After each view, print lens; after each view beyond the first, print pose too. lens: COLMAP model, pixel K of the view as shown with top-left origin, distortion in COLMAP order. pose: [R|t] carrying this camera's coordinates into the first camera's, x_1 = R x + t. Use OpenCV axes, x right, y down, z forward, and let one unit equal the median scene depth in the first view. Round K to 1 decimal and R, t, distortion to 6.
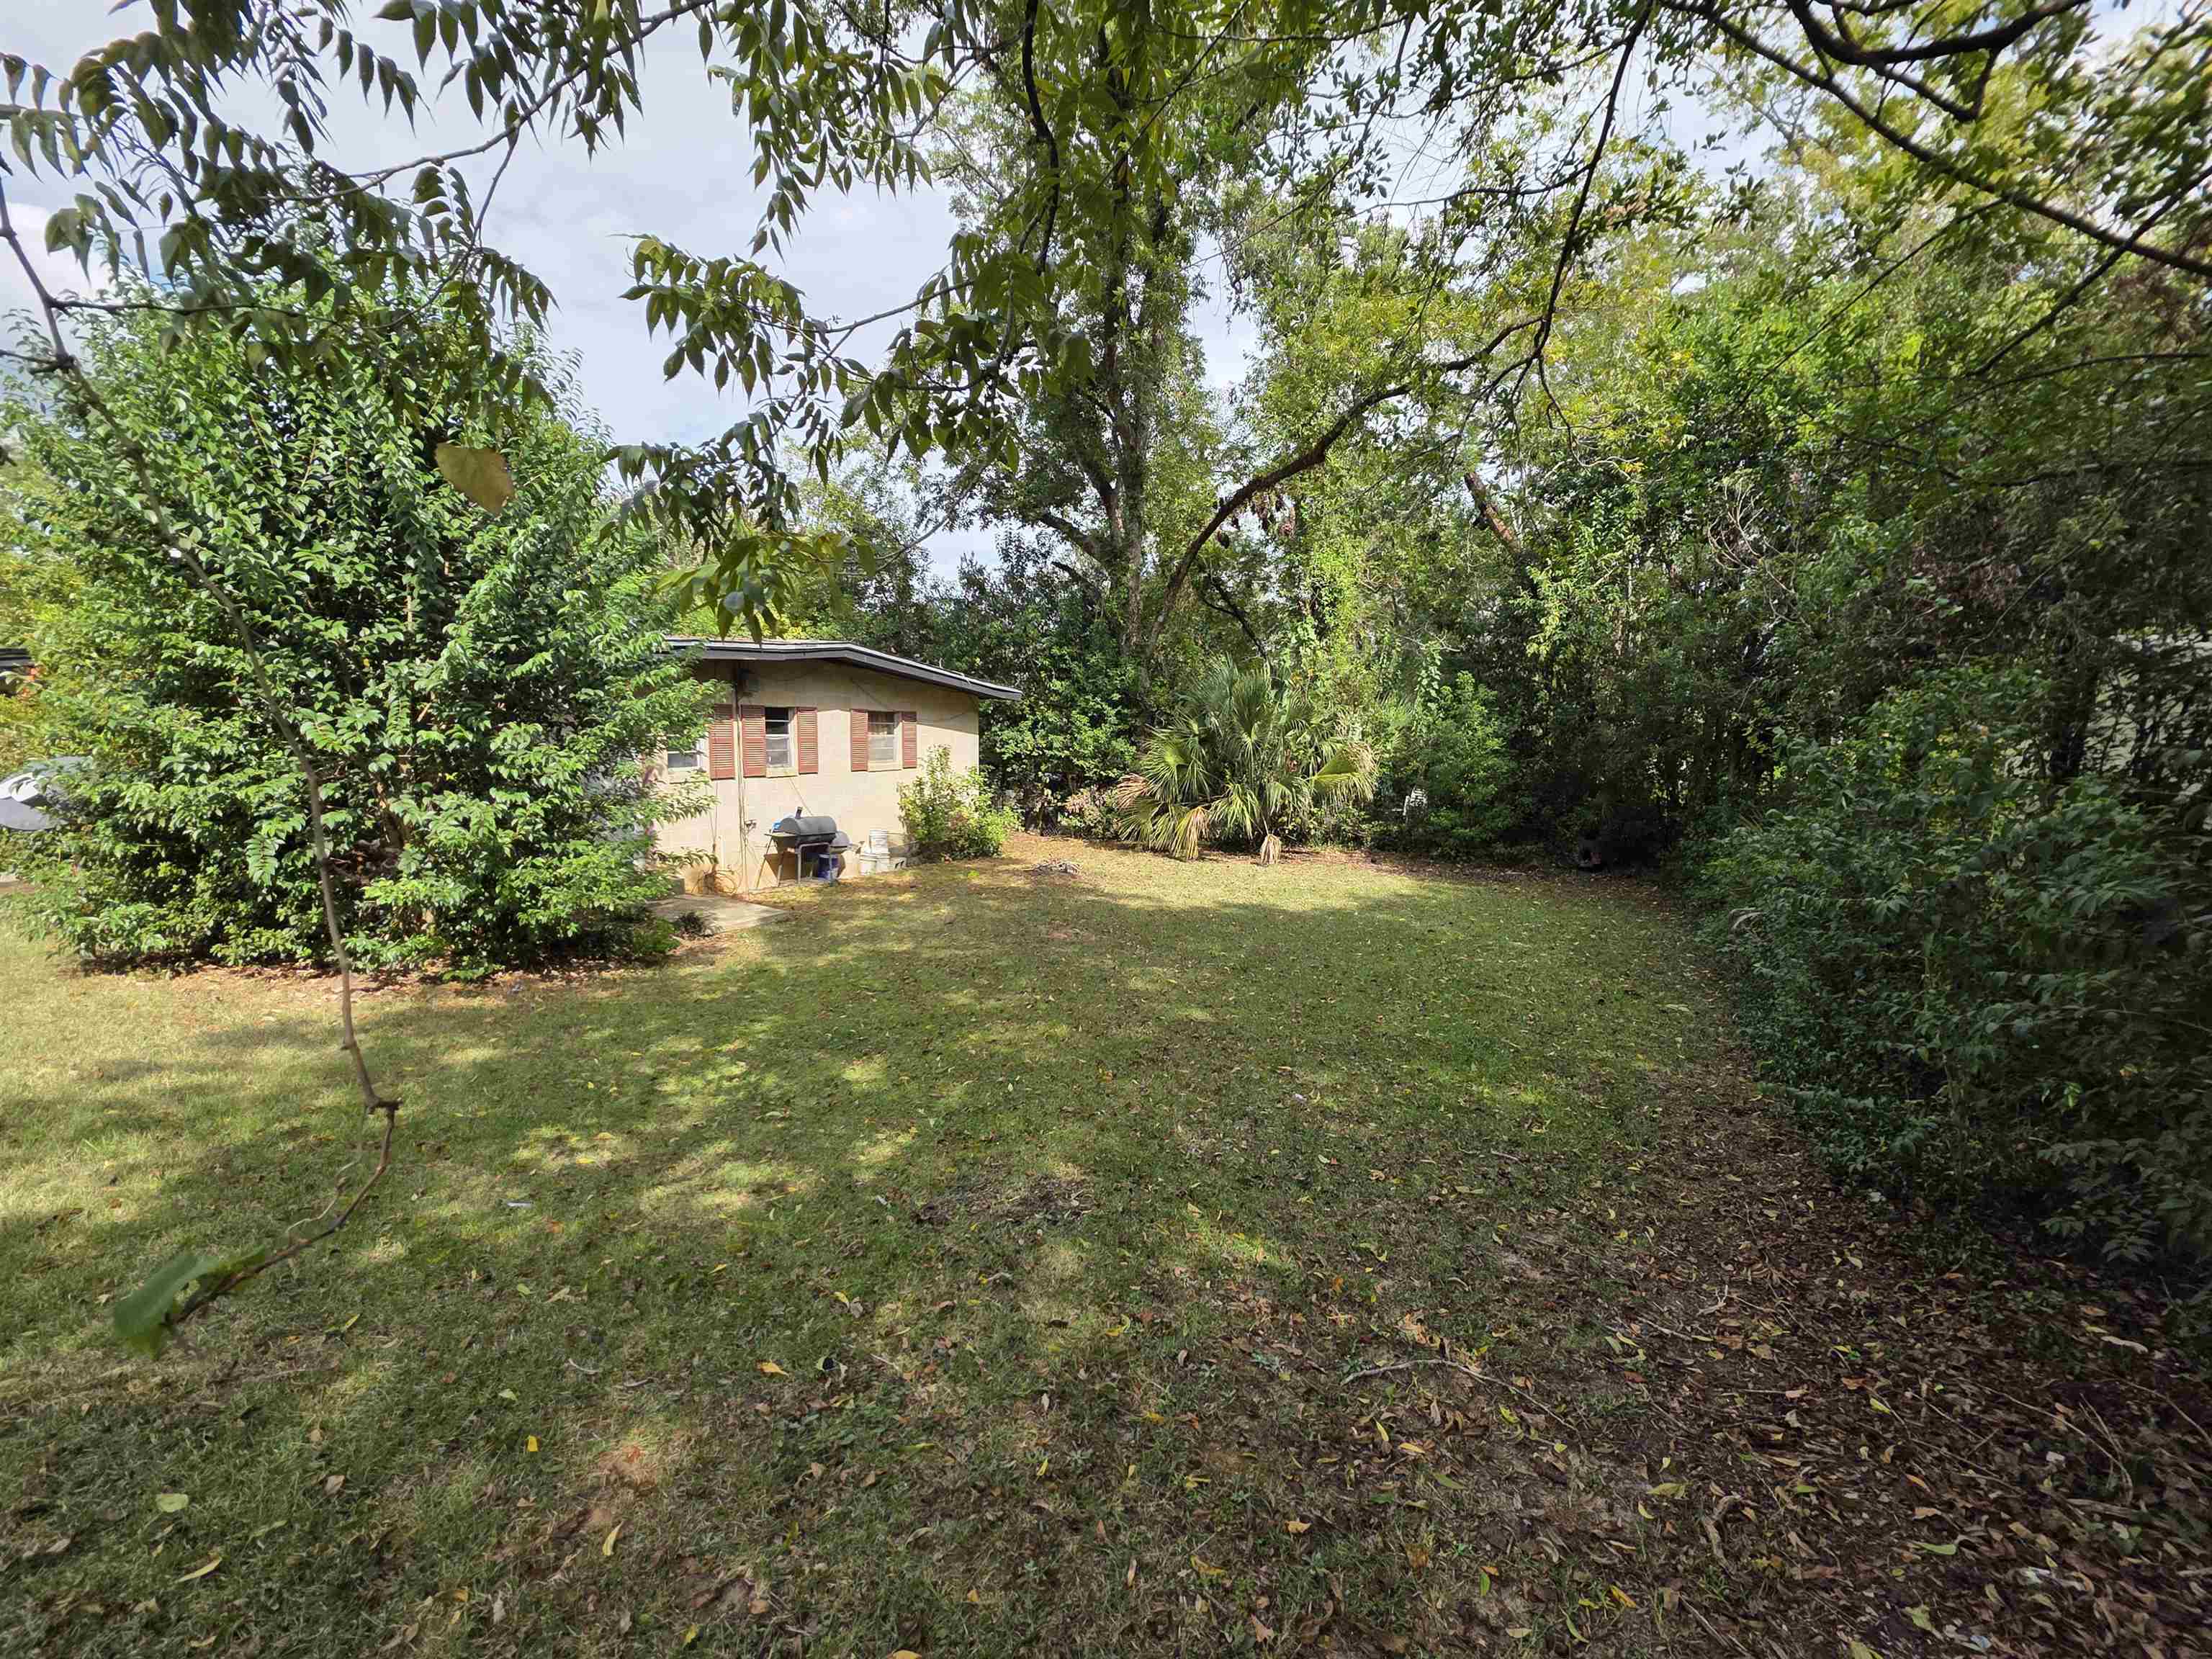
lens RADIAL K [[873.1, 0, 1106.0], [0, 873.1, 829.5], [0, 0, 1]] dist [0.002186, 0.000533]
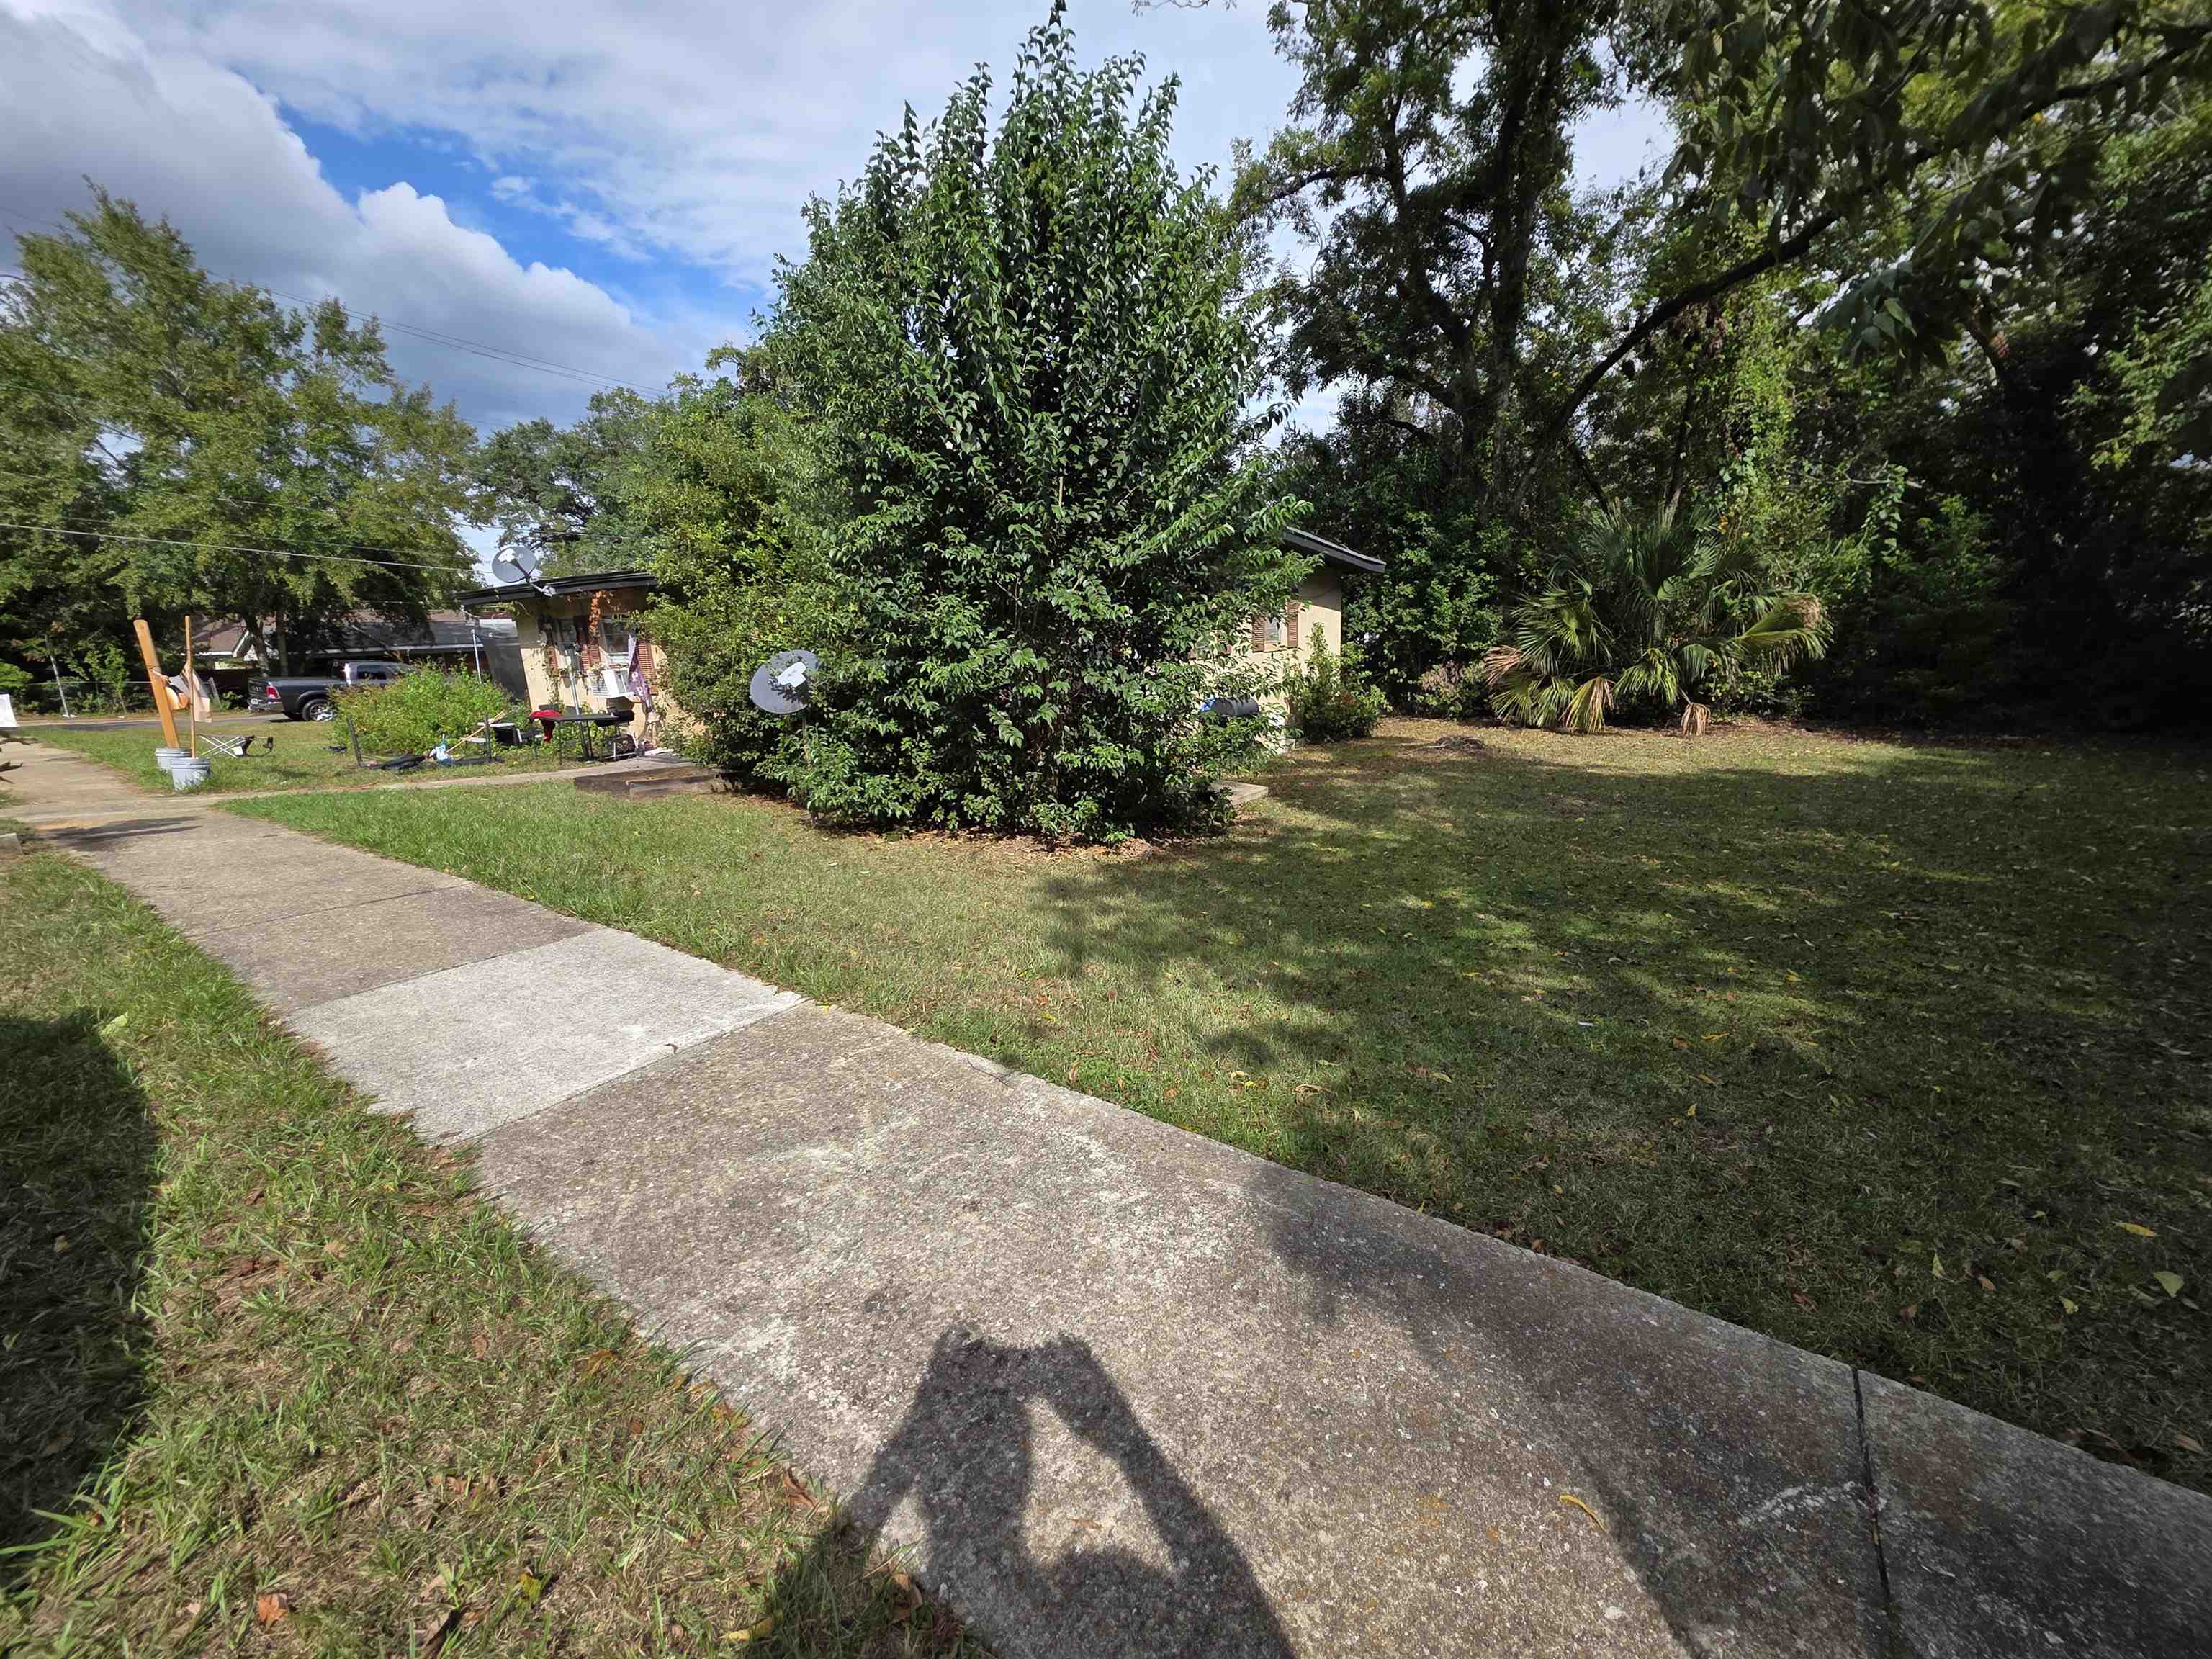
lens RADIAL K [[873.1, 0, 1106.0], [0, 873.1, 829.5], [0, 0, 1]] dist [0.002186, 0.000533]
pose [[0.980239, -0.007762, -0.197665, -0.515230], [0.030870, 0.992990, 0.114094, 0.030685], [0.195394, -0.117941, 0.973607, -0.043318]]
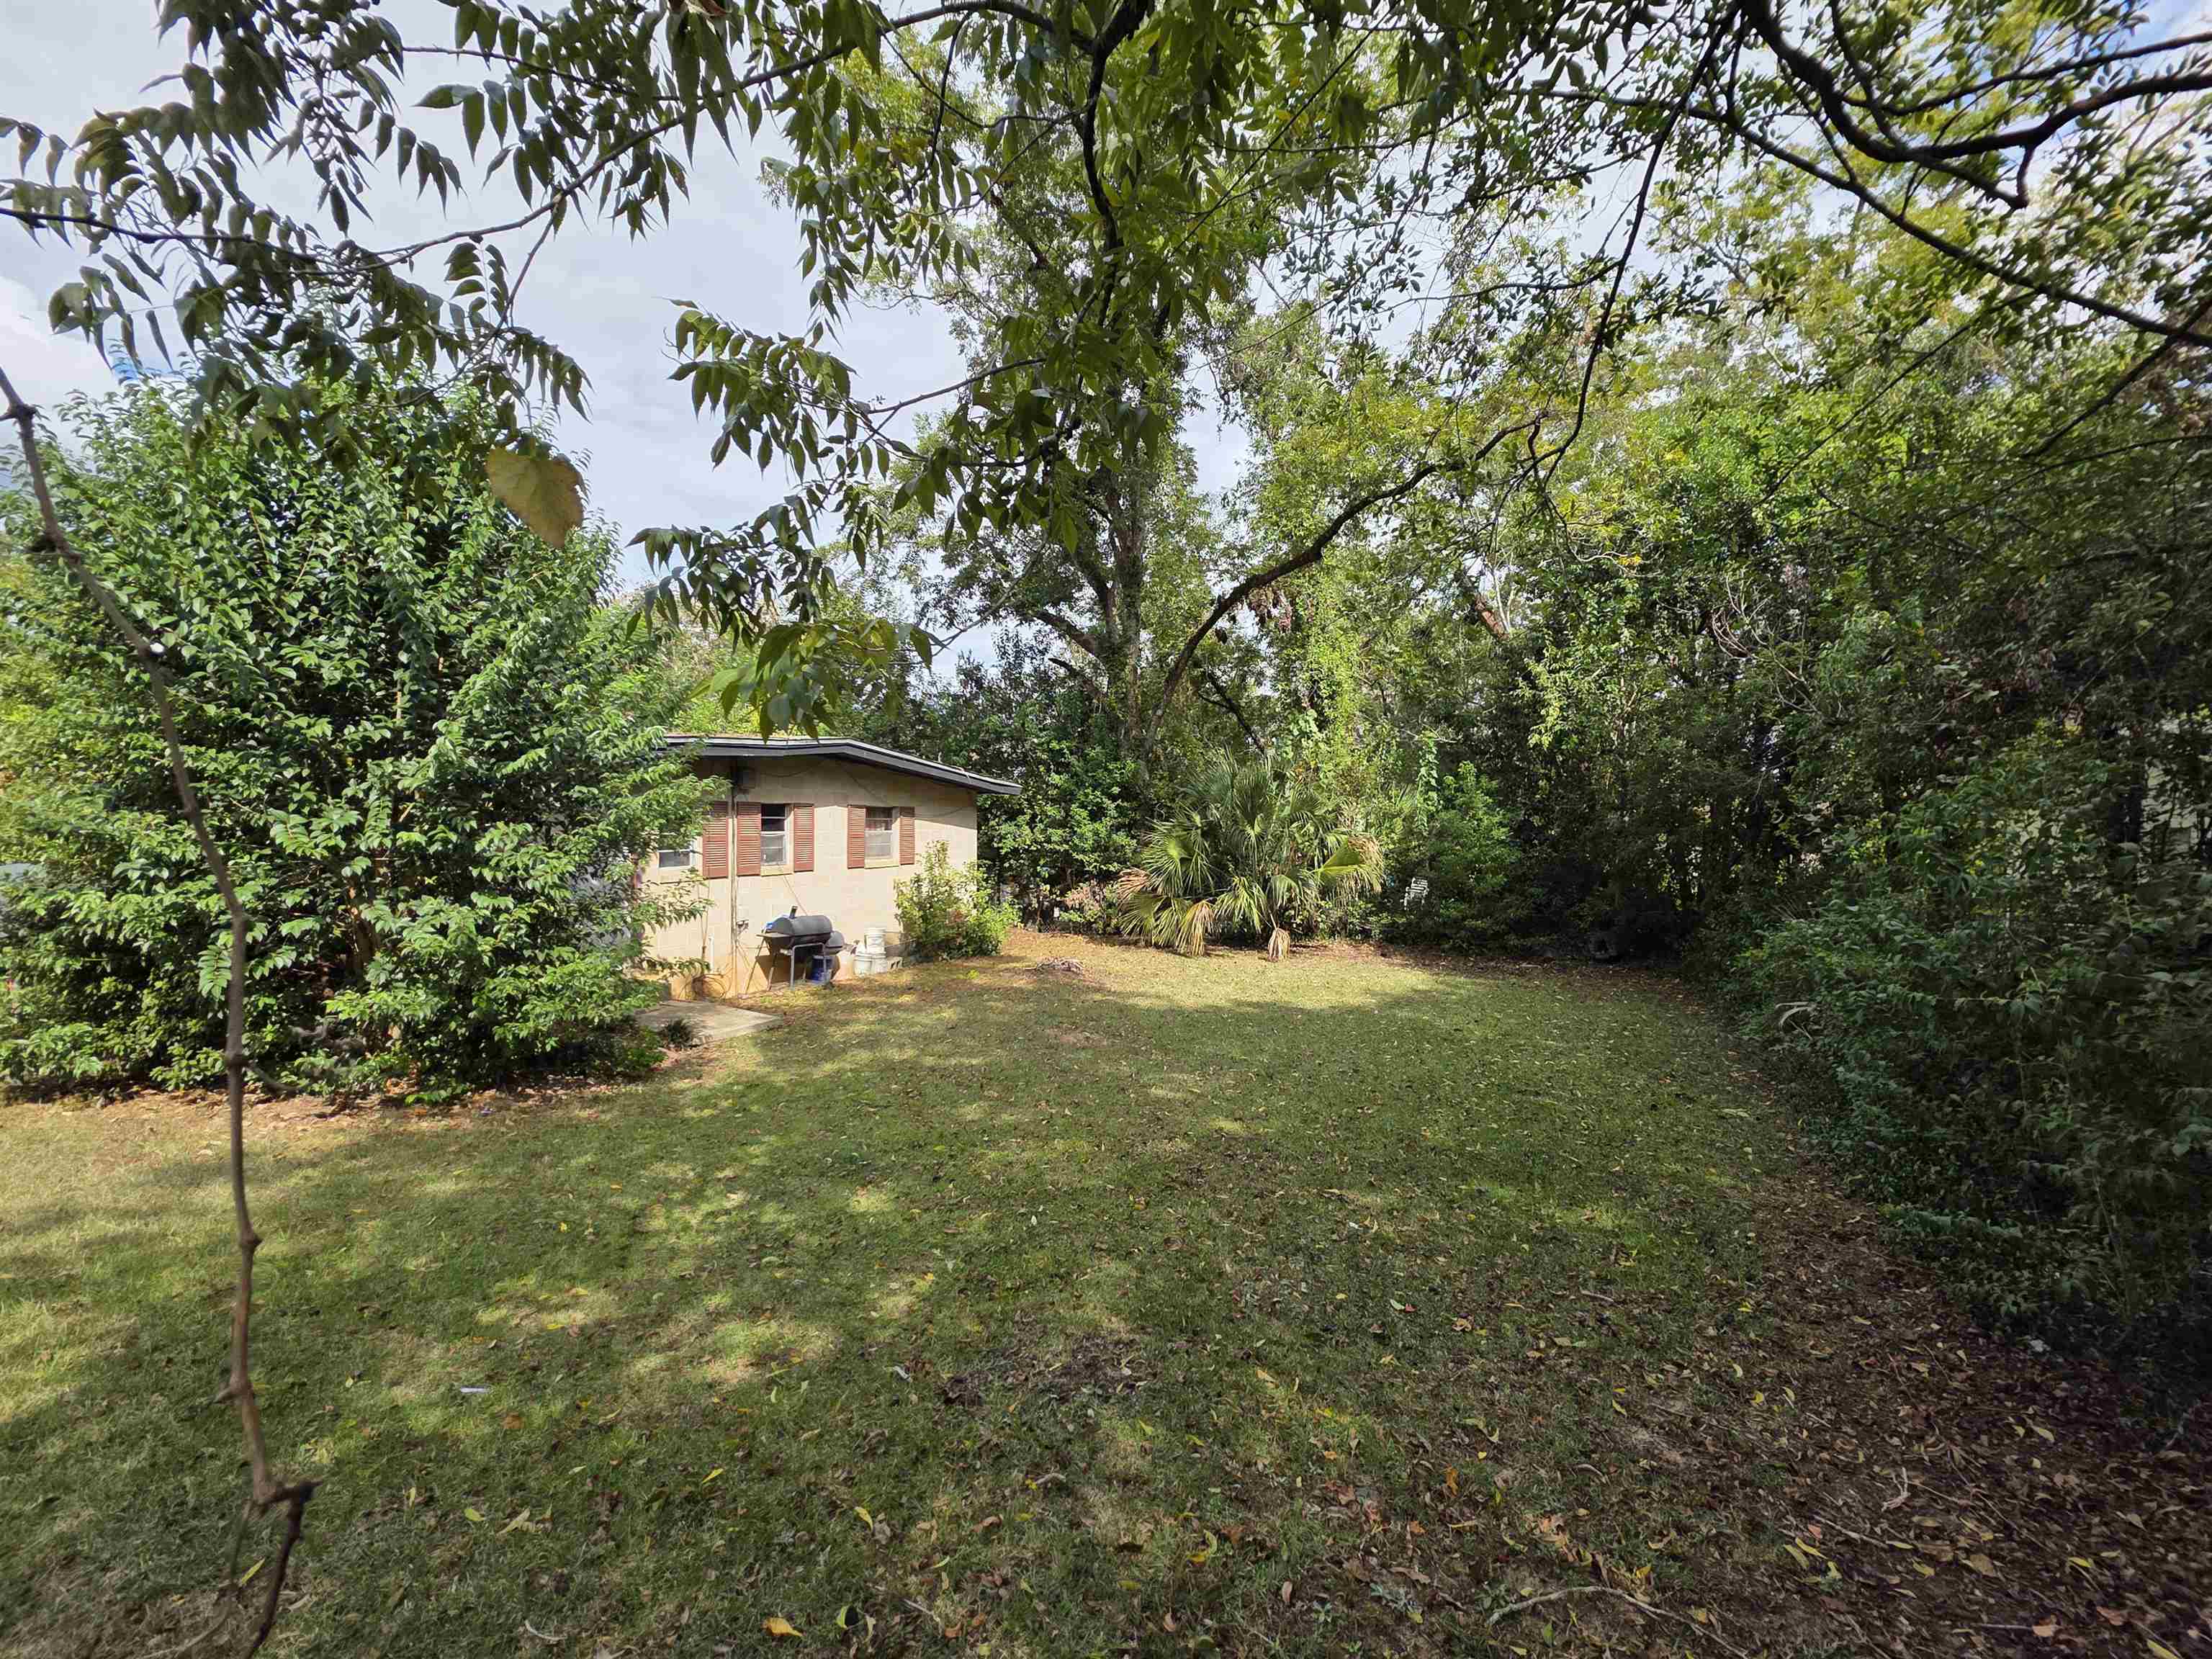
lens RADIAL K [[872.0, 0, 1106.0], [0, 872.0, 829.5], [0, 0, 1]] dist [0.001638, 0.000097]
pose [[0.999839, -0.009634, 0.015134, -0.038377], [0.011181, 0.994331, -0.105740, -0.007723], [-0.014030, 0.105892, 0.994279, 0.053310]]
